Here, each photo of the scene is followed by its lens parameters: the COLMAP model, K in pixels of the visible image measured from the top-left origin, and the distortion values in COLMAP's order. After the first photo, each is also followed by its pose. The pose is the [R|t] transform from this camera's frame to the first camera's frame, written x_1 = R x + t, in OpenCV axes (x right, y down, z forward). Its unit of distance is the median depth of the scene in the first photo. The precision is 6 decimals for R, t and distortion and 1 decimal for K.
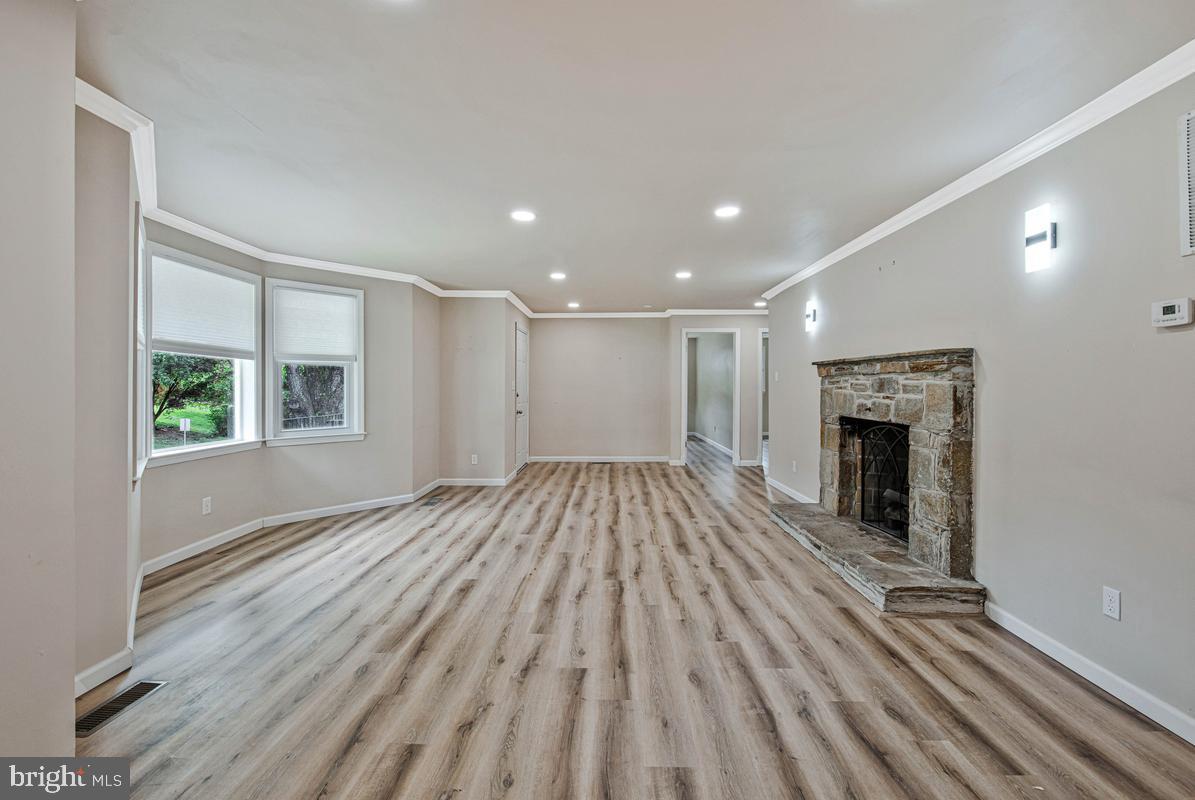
lens RADIAL K [[498.1, 0, 594.6], [0, 498.1, 392.7], [0, 0, 1]] dist [-0.010851, -0.001942]
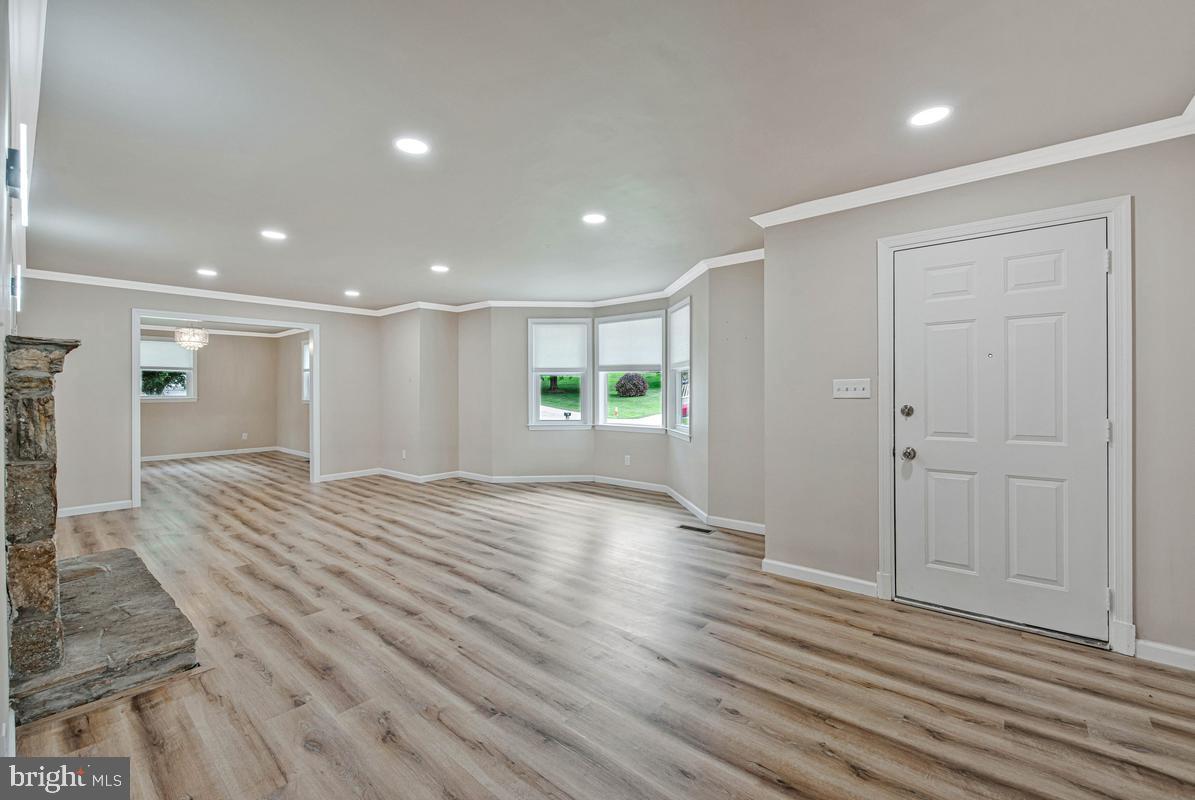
lens RADIAL K [[498.1, 0, 600.4], [0, 498.1, 380.4], [0, 0, 1]] dist [-0.010851, -0.001942]
pose [[-0.619418, -0.010735, -0.784988, 0.632472], [-0.008656, 0.999939, -0.006845, -0.031997], [0.785013, 0.002555, -0.619473, 2.075869]]
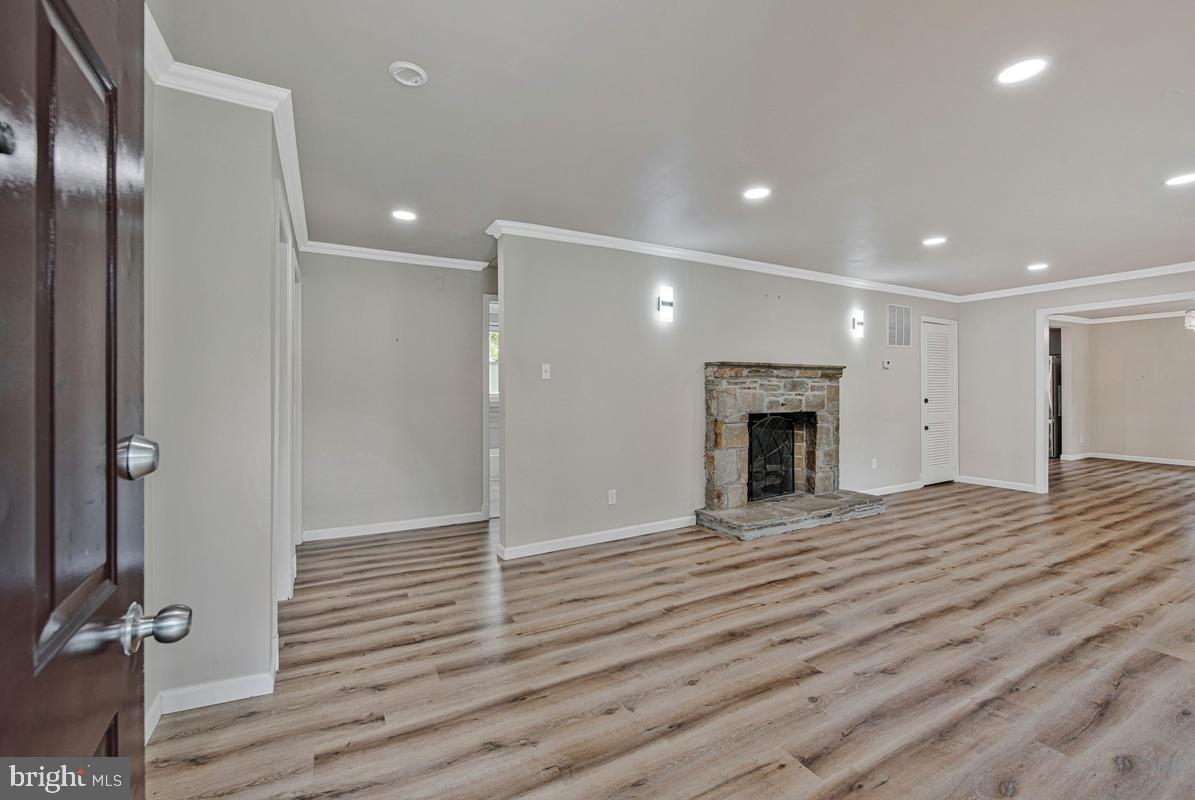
lens RADIAL K [[498.1, 0, 596.1], [0, 498.1, 388.1], [0, 0, 1]] dist [-0.010851, -0.001942]
pose [[-0.502982, -0.000420, 0.864297, -0.334766], [0.013306, 0.999878, 0.008229, -0.027134], [-0.864195, 0.015639, -0.502914, 2.132107]]
